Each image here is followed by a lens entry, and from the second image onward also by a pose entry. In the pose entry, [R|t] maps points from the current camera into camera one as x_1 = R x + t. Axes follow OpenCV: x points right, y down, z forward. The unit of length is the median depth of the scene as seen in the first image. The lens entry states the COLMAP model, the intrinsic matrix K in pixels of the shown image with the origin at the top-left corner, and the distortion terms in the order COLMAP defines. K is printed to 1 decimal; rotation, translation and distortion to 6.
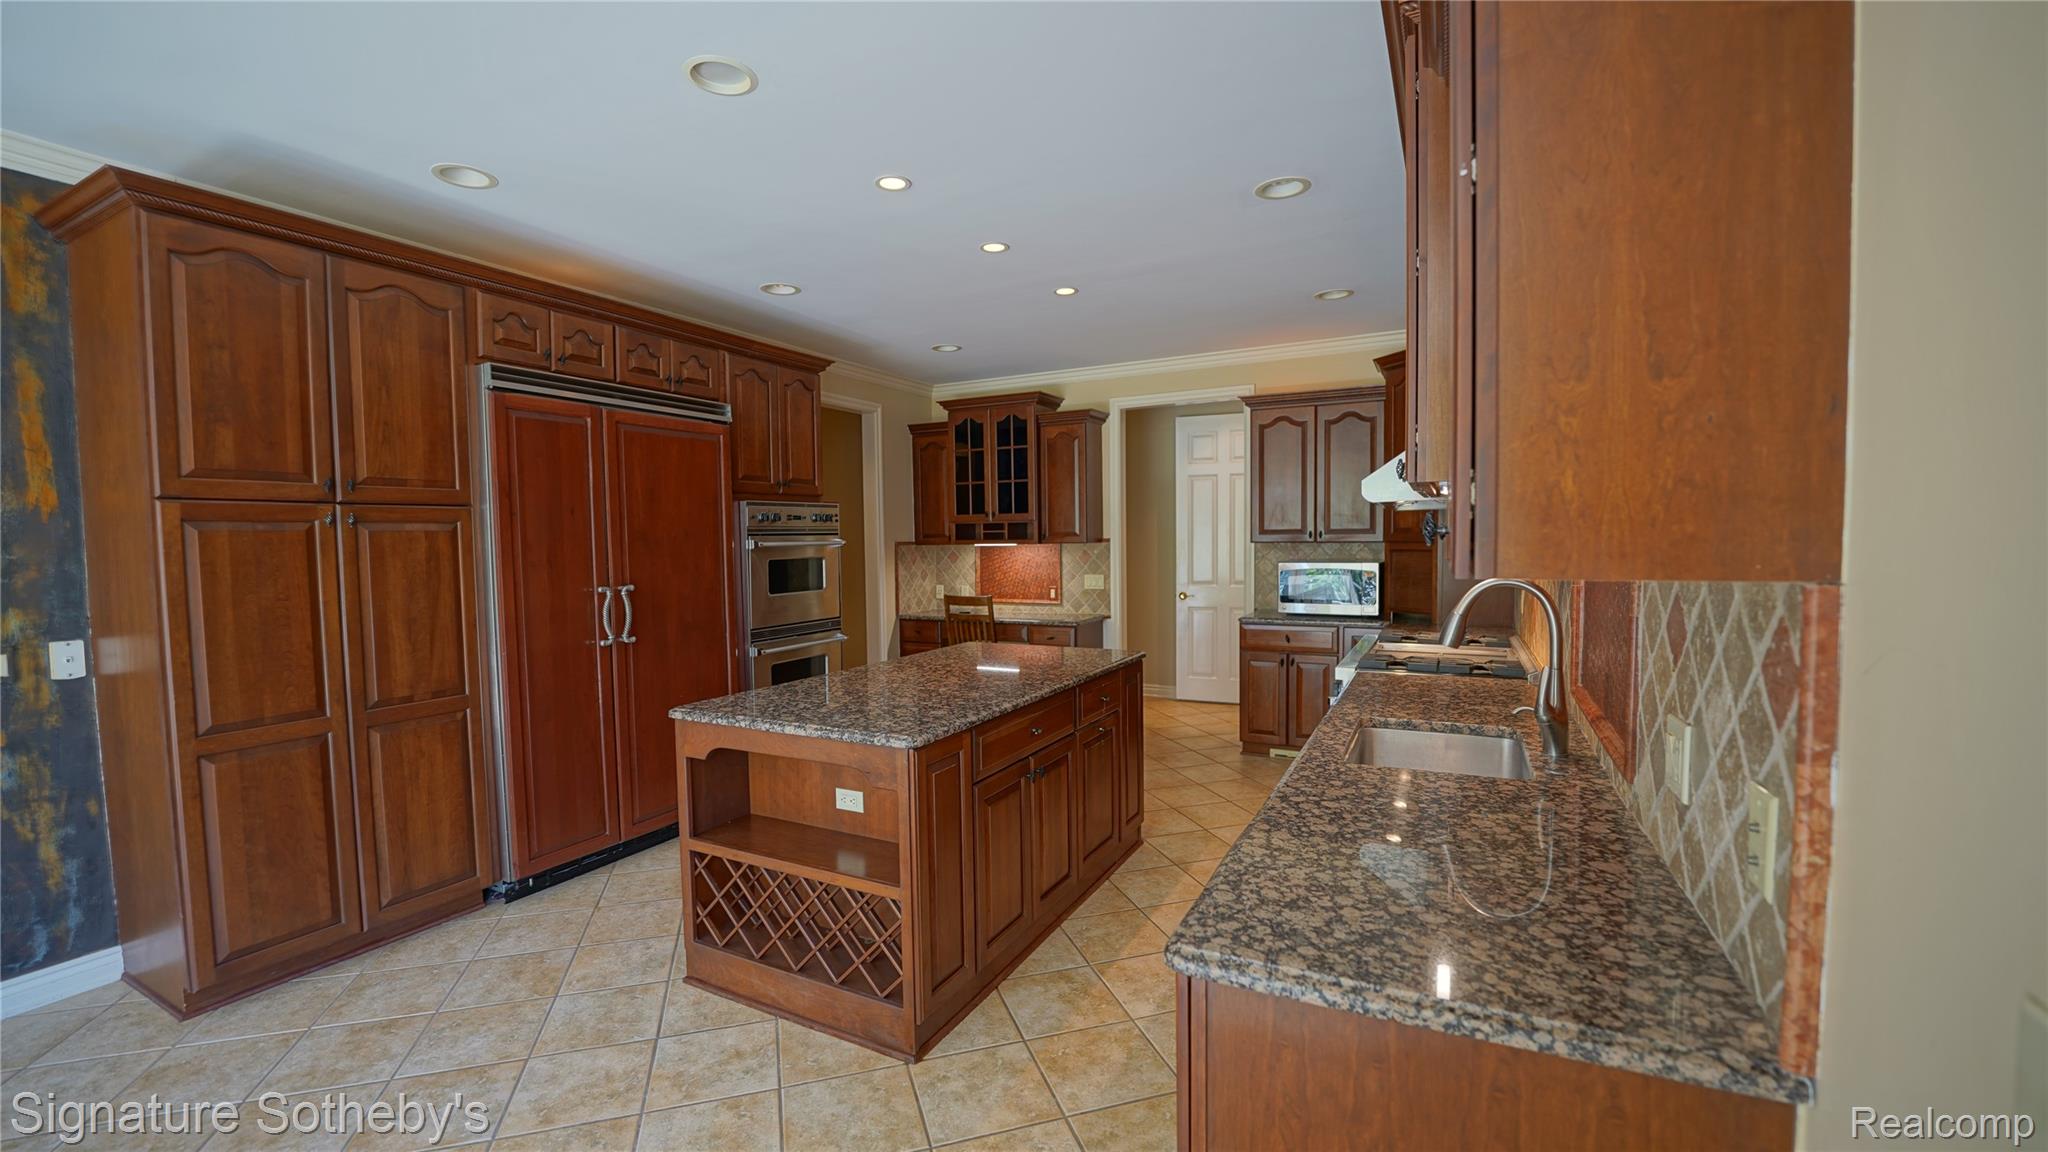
lens RADIAL K [[835.8, 0, 1024.9], [0, 835.8, 582.1], [0, 0, 1]] dist [-0.028428, 0.002149]
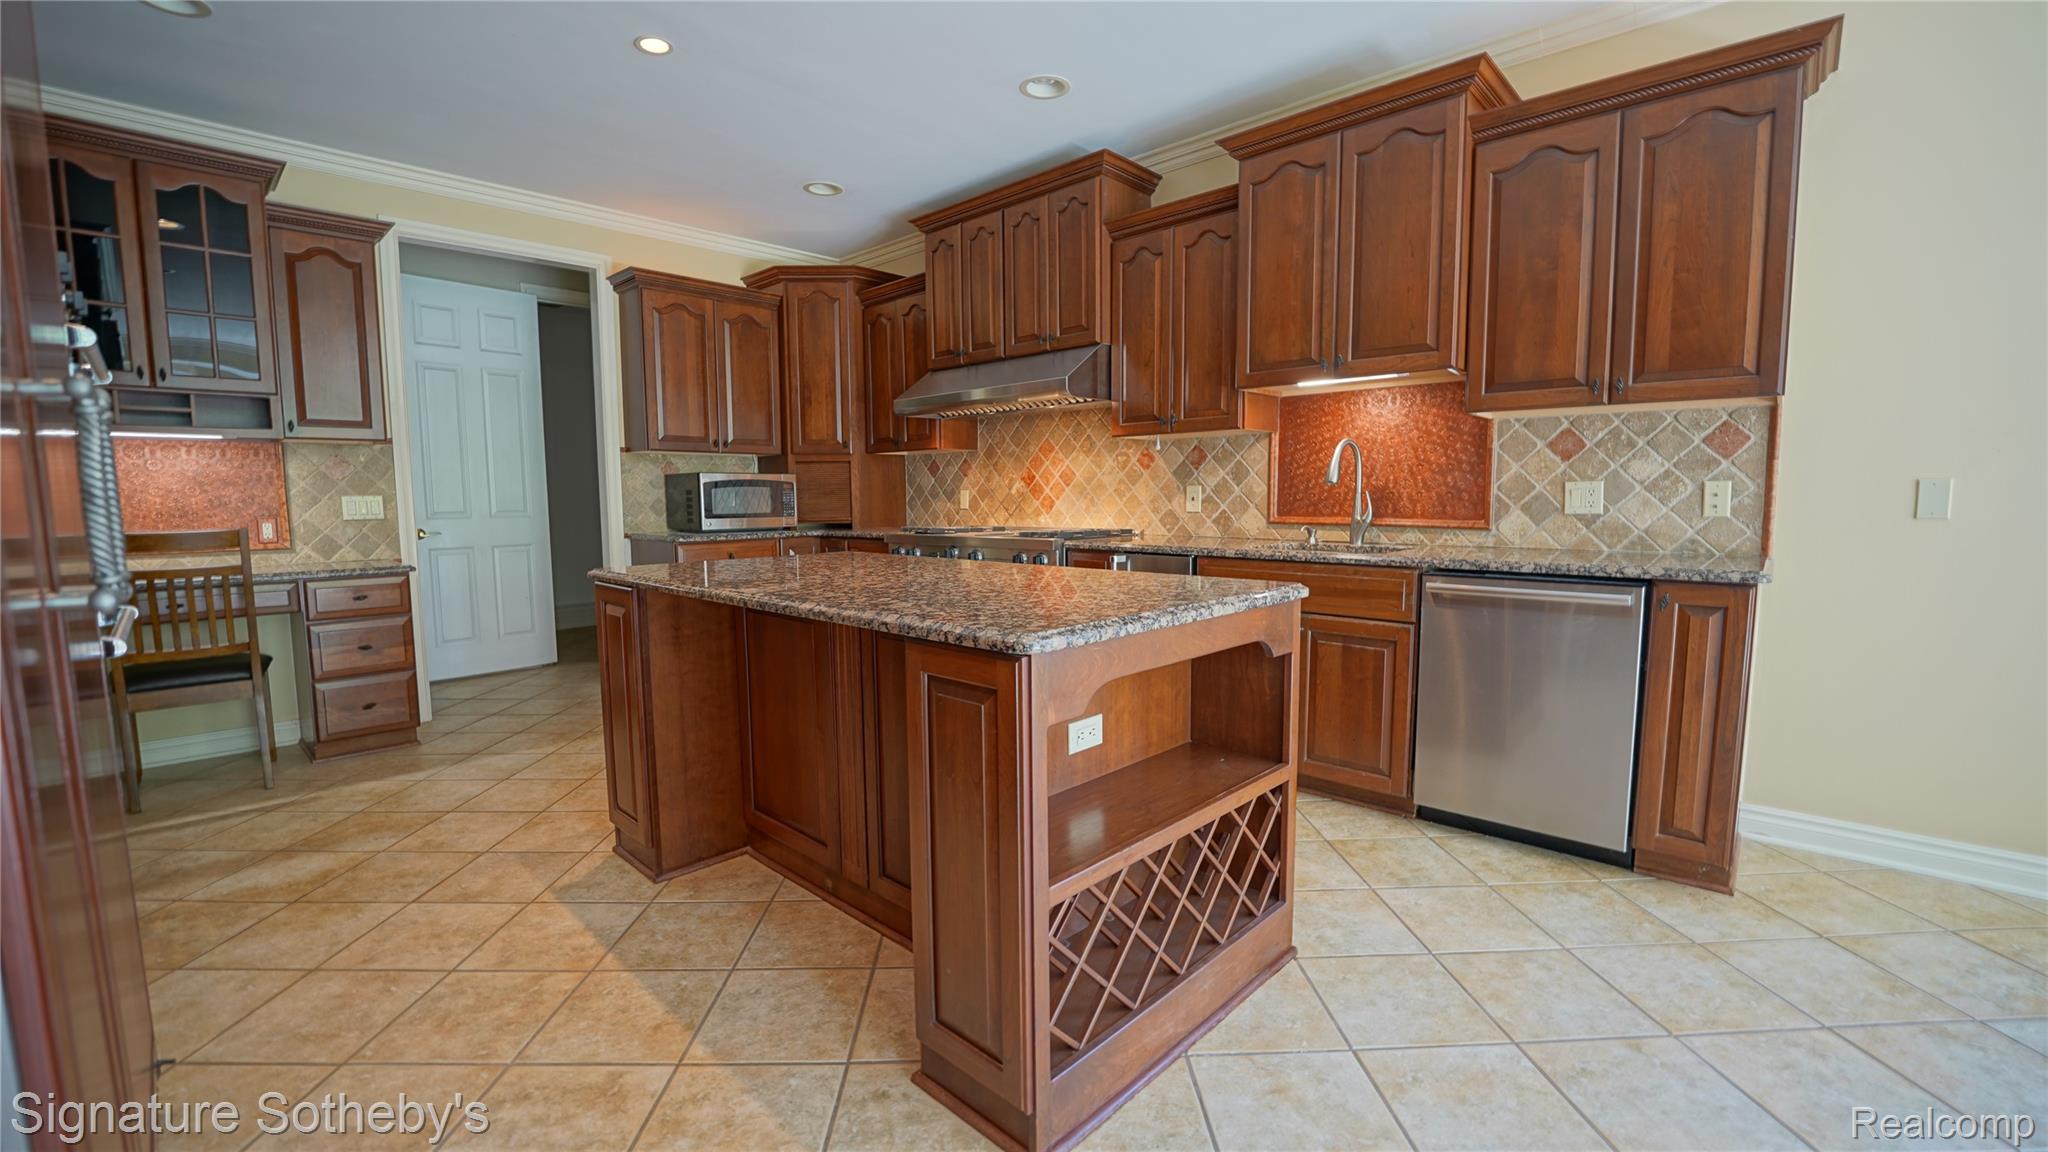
lens RADIAL K [[835.8, 0, 1021.1], [0, 835.8, 580.4], [0, 0, 1]] dist [-0.028428, 0.002149]
pose [[0.287013, -0.085673, 0.954088, -0.674553], [0.053611, 0.995868, 0.073298, 0.064882], [-0.956425, 0.030112, 0.290420, 0.659144]]
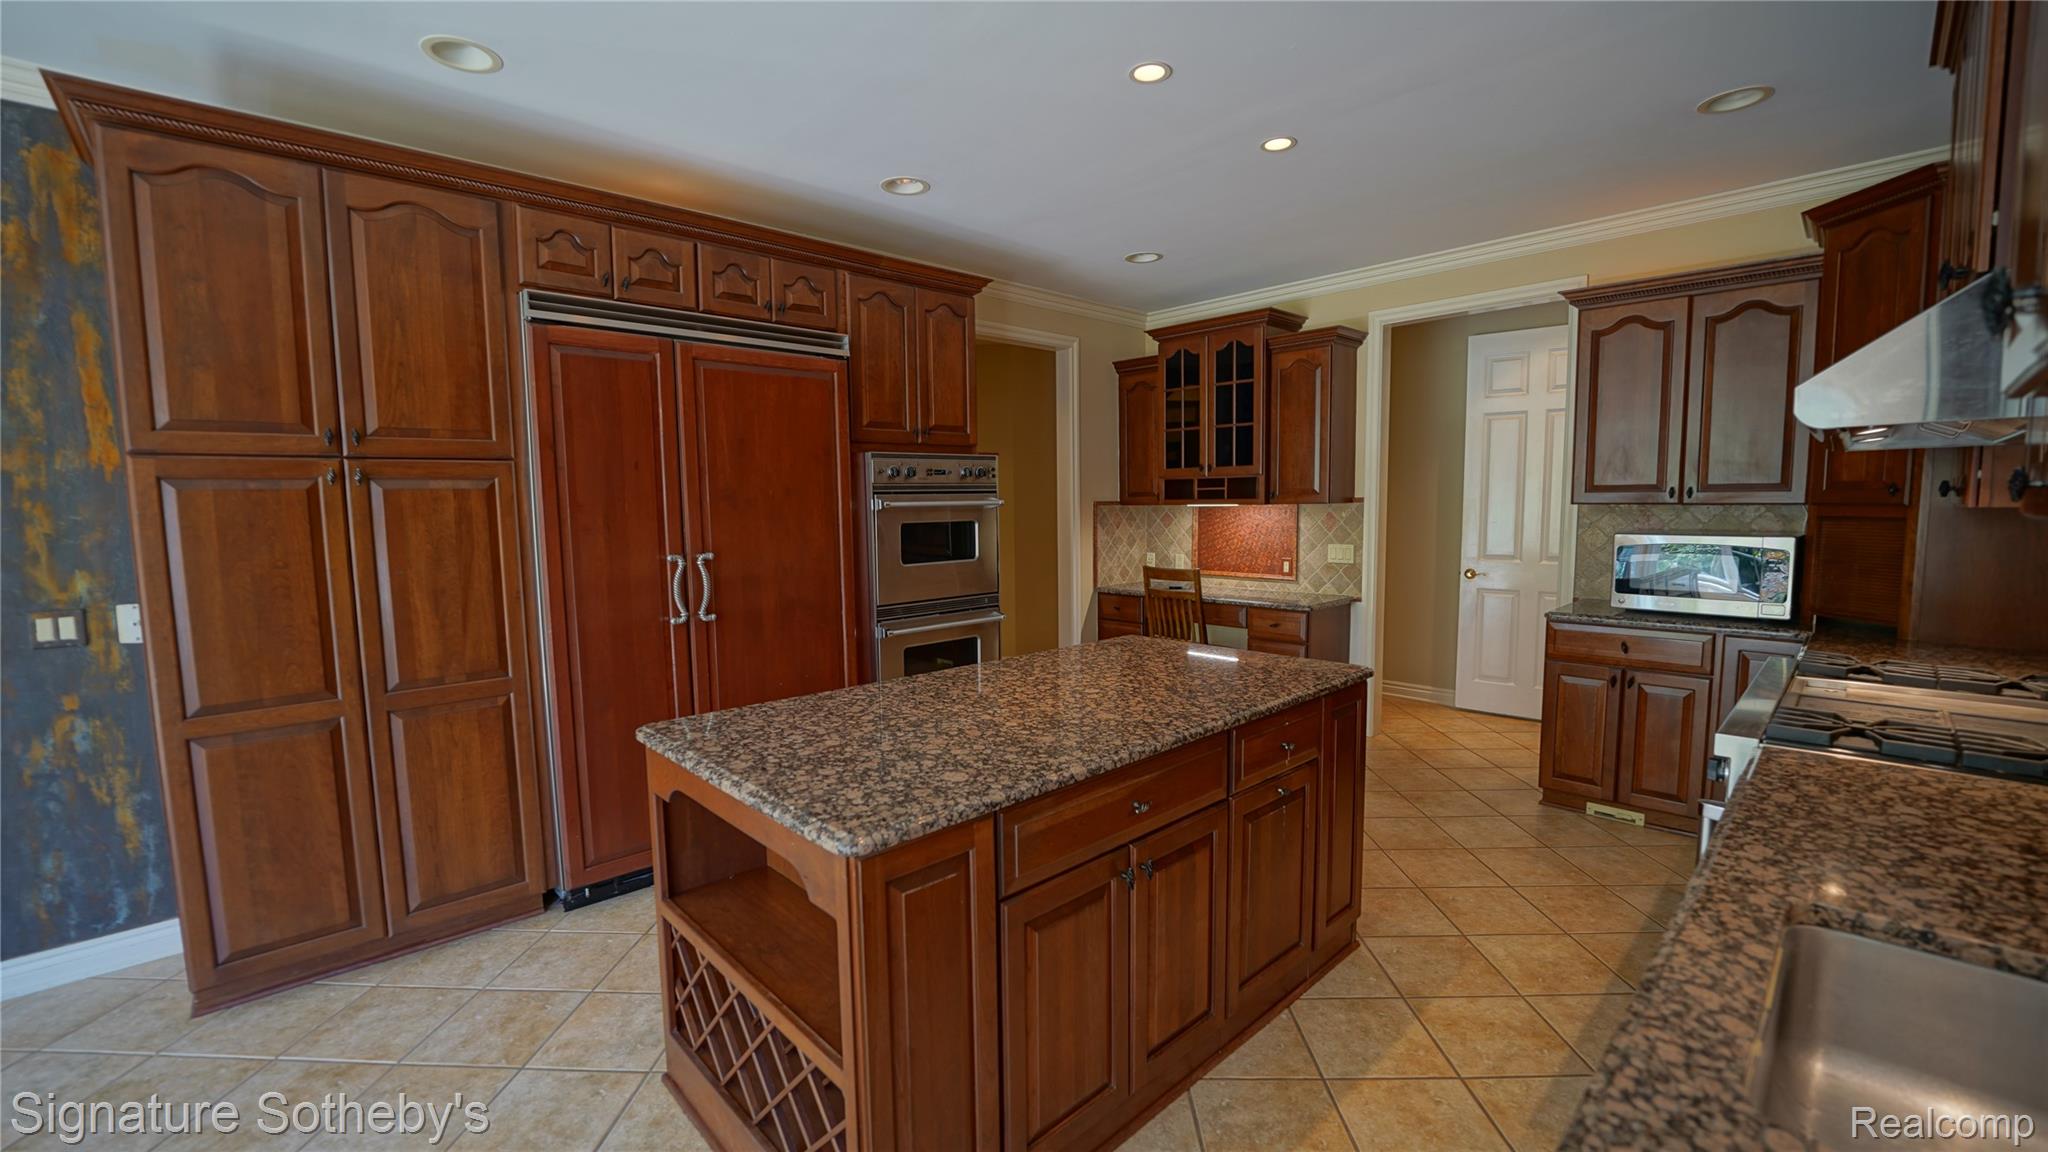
lens RADIAL K [[835.8, 0, 1021.0], [0, 835.8, 580.4], [0, 0, 1]] dist [-0.028428, 0.002149]
pose [[0.944443, 0.031909, -0.327123, 0.104131], [-0.016624, 0.998640, 0.049418, -0.016129], [0.328255, -0.041234, 0.943689, 0.315678]]
